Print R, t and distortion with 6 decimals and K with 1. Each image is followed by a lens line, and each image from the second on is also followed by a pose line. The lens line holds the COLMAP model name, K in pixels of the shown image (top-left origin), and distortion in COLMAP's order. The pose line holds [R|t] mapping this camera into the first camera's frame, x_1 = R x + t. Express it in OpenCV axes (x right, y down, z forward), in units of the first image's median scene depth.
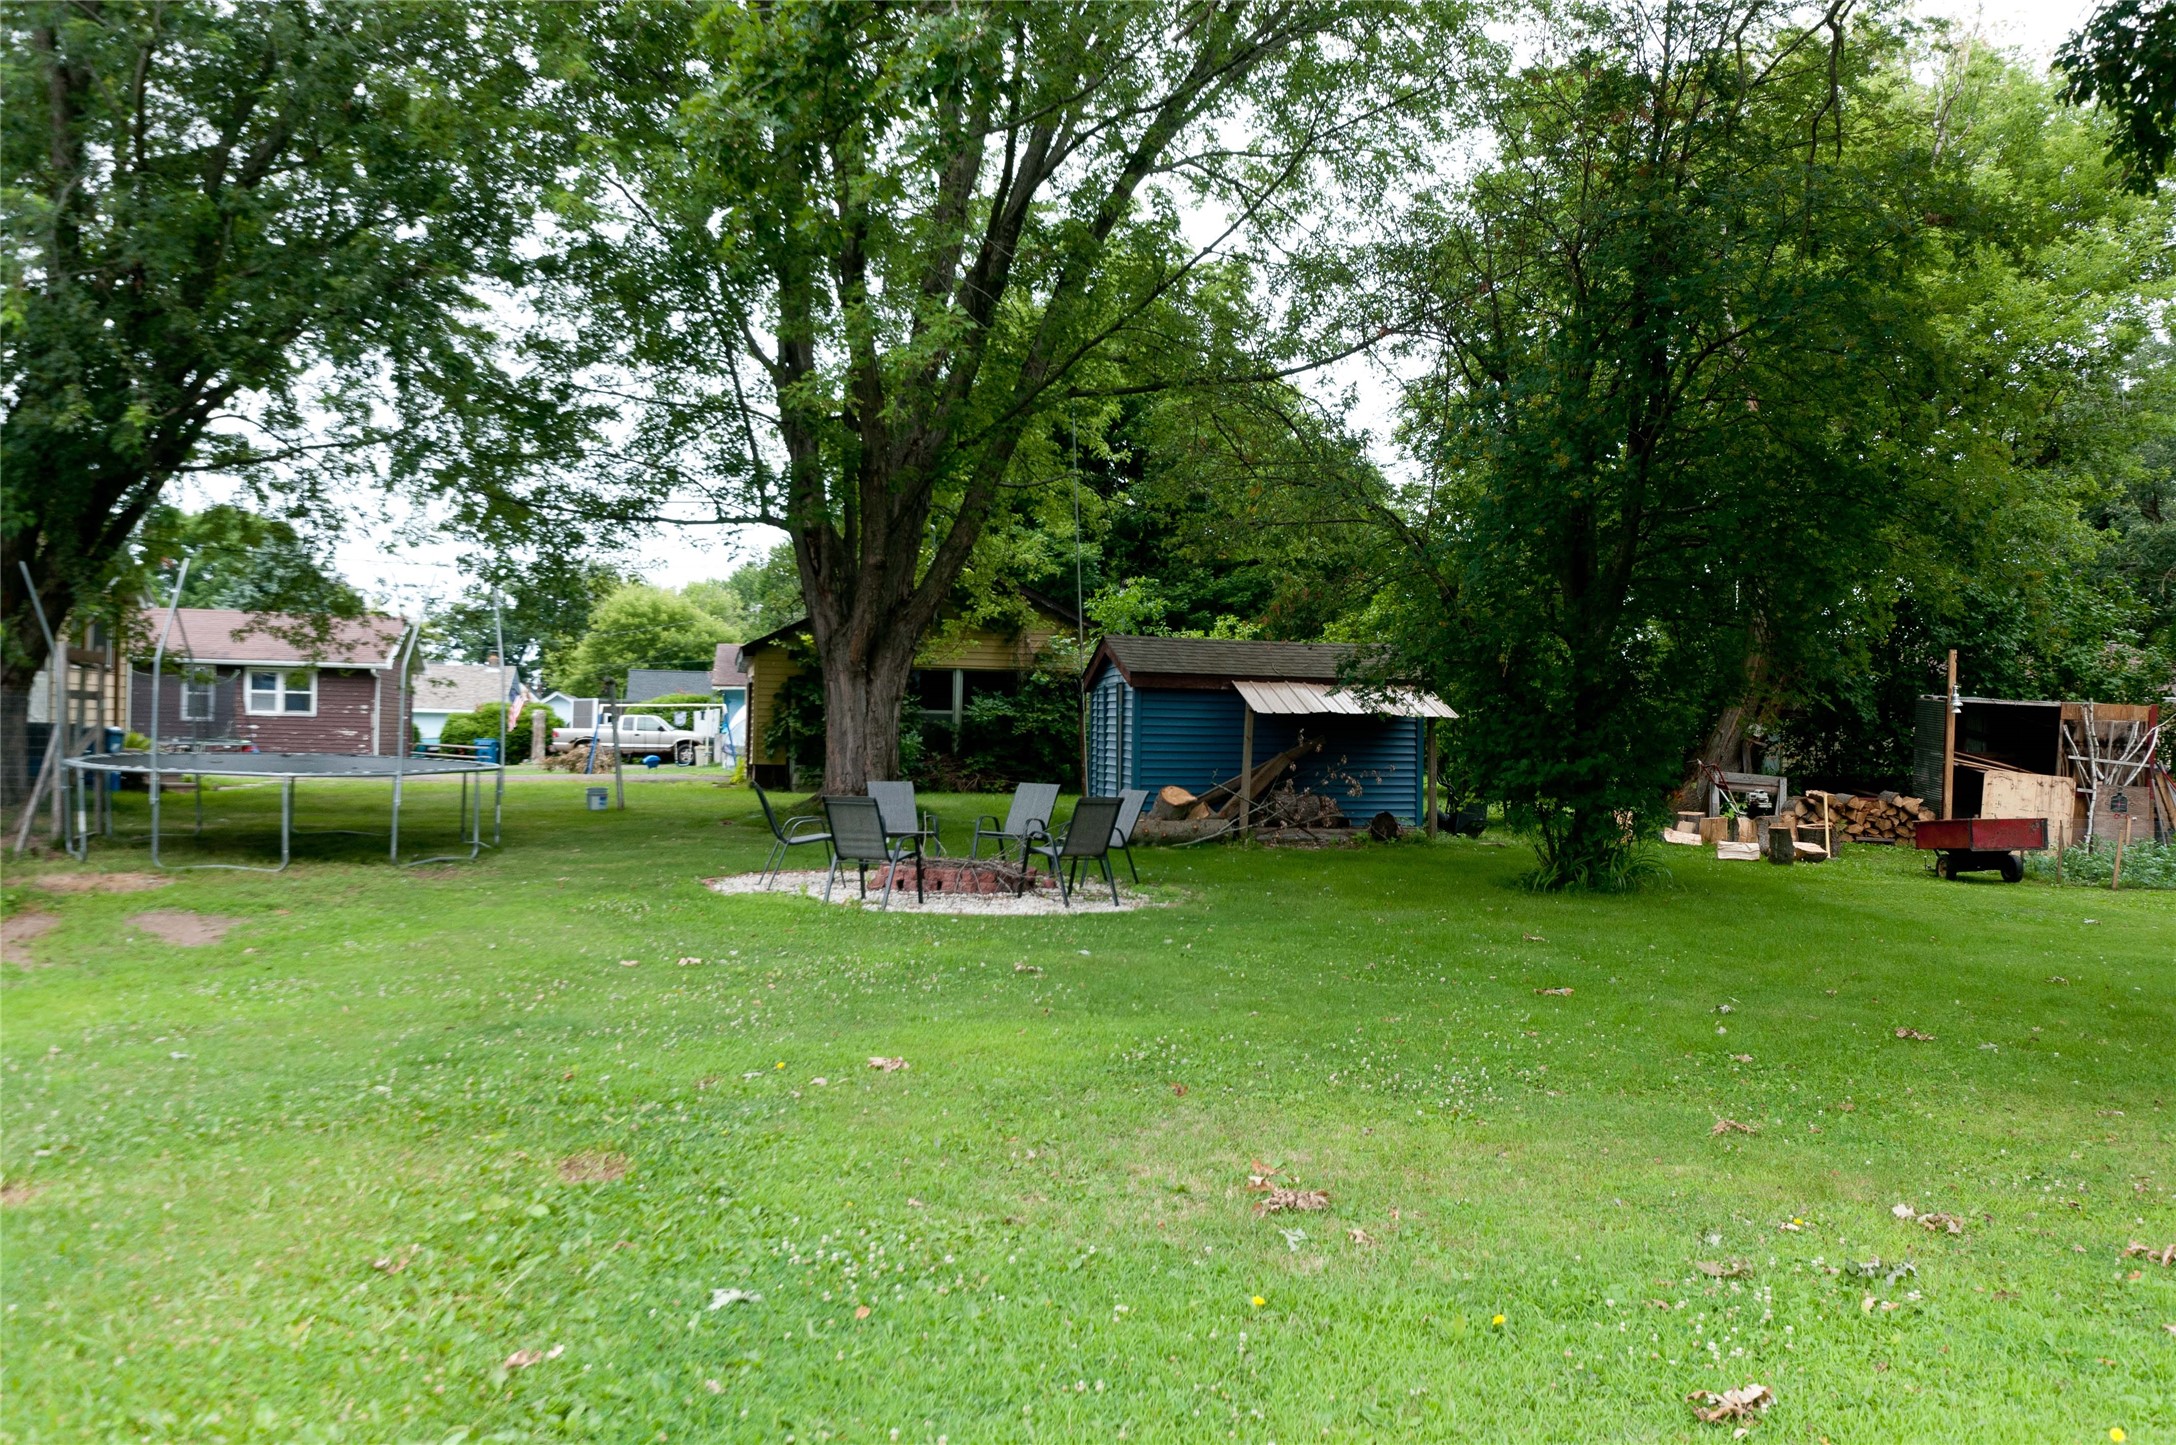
lens RADIAL K [[1779.3, 0, 1095.5], [0, 1779.3, 724.1], [0, 0, 1]] dist [0.000641, -0.014306]
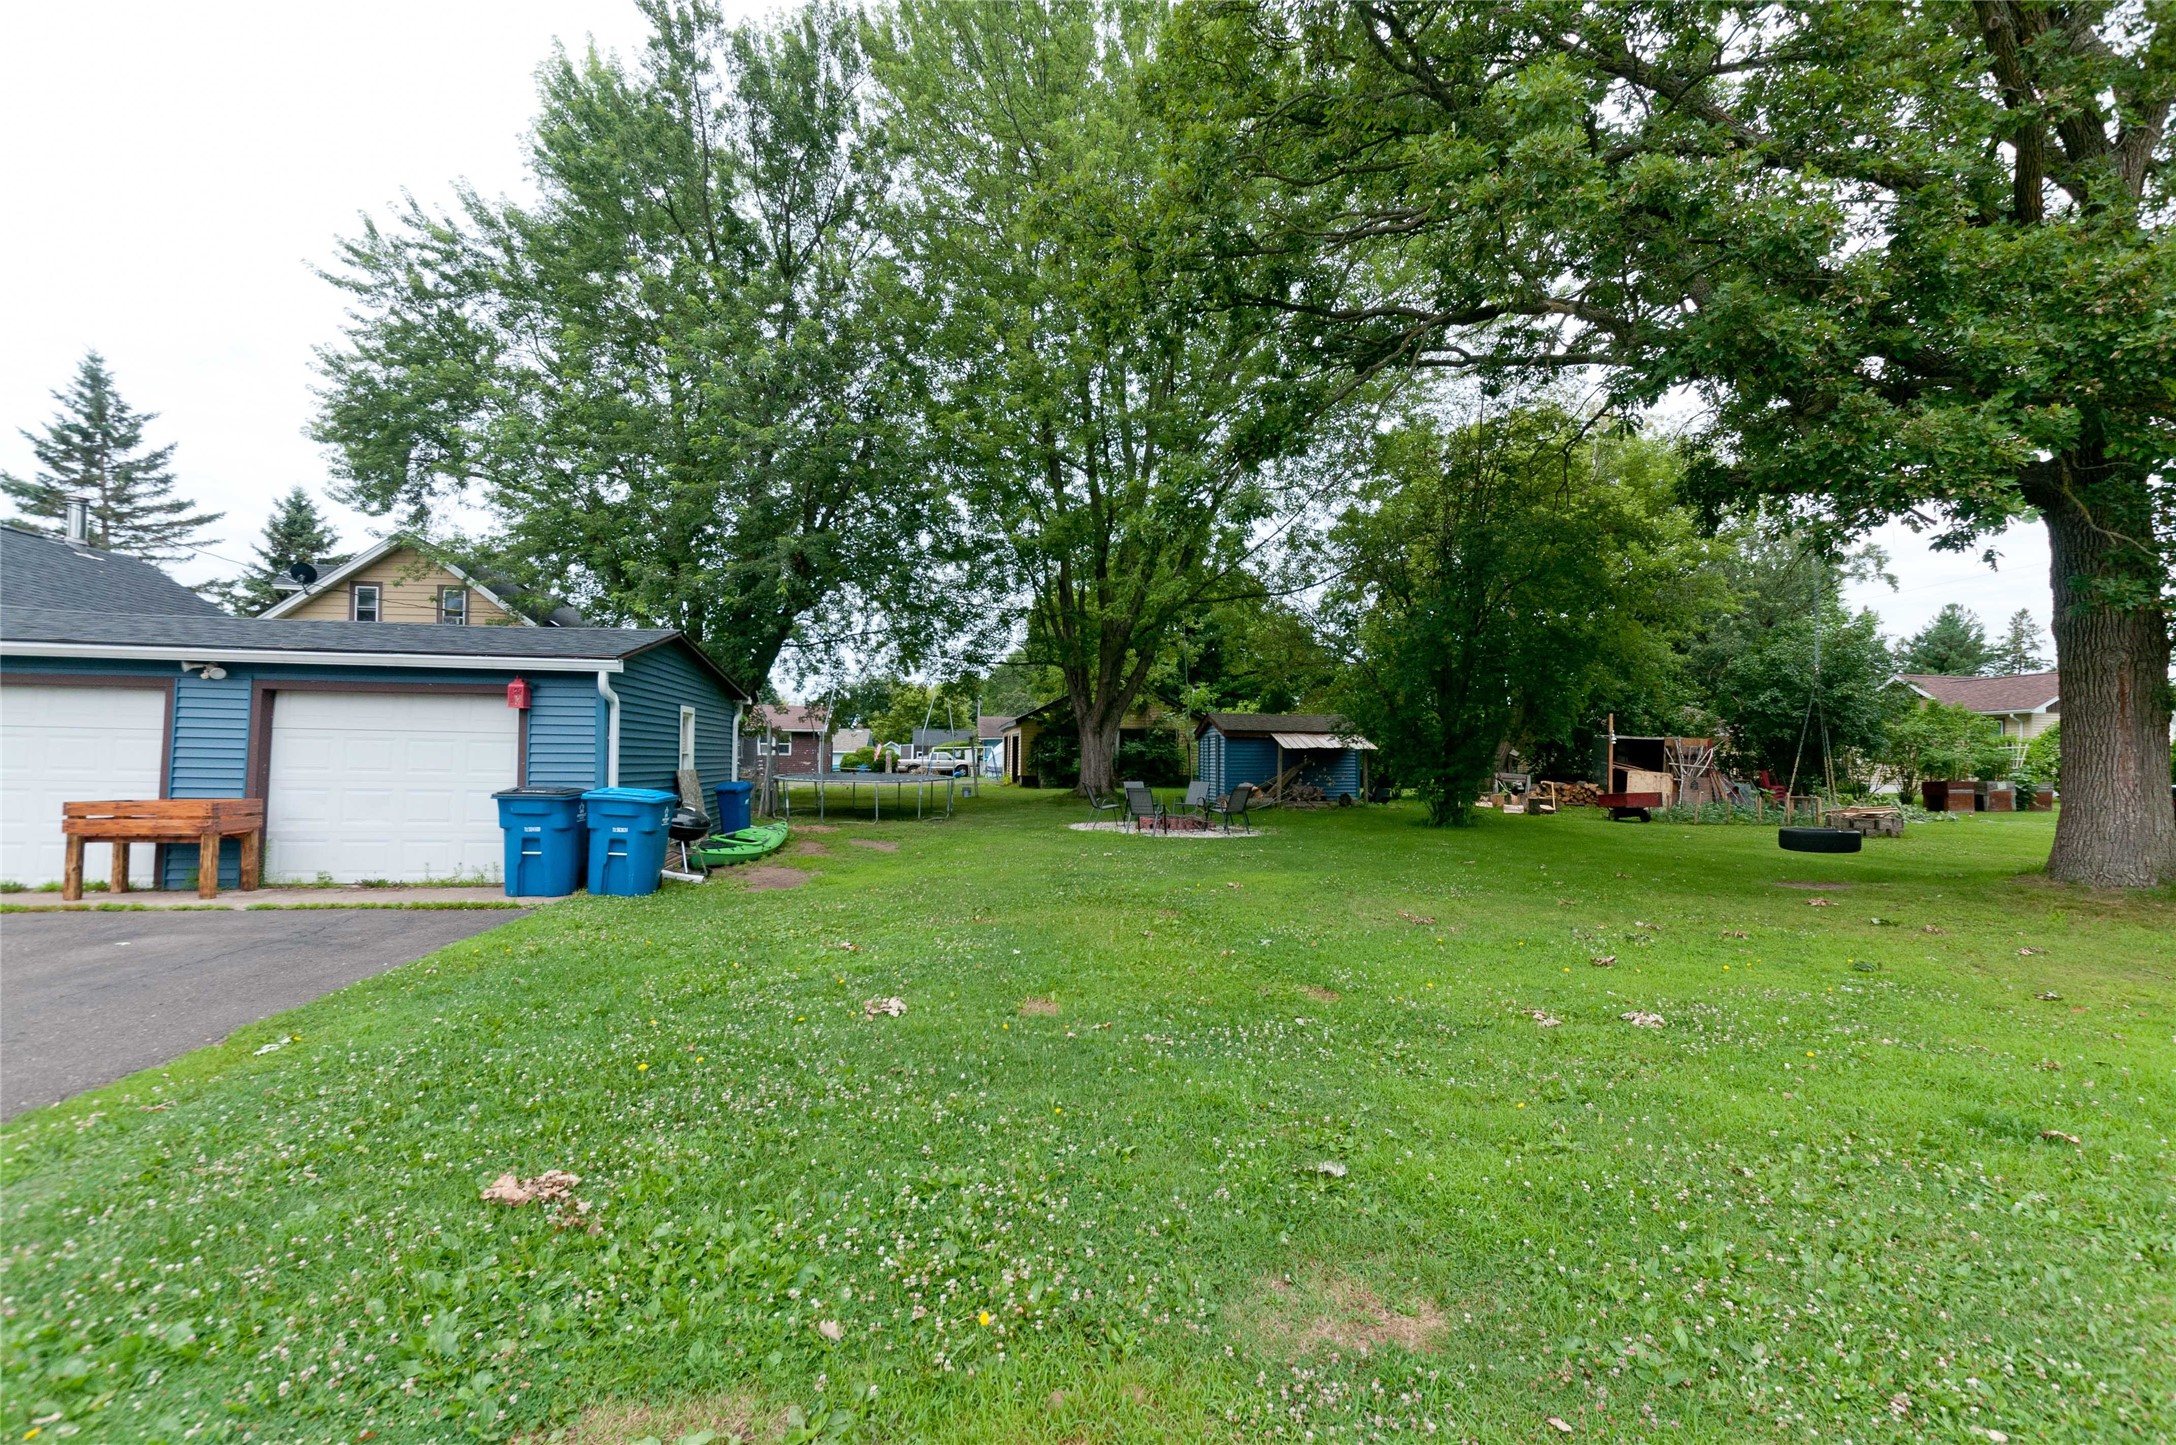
lens RADIAL K [[953.8, 0, 1073.0], [0, 953.8, 727.0], [0, 0, 1]] dist [0.000276, 0.000741]
pose [[0.998867, -0.015350, -0.045043, -0.104893], [0.014114, 0.999519, -0.027620, -0.003366], [0.045445, 0.026953, 0.998603, -0.159672]]
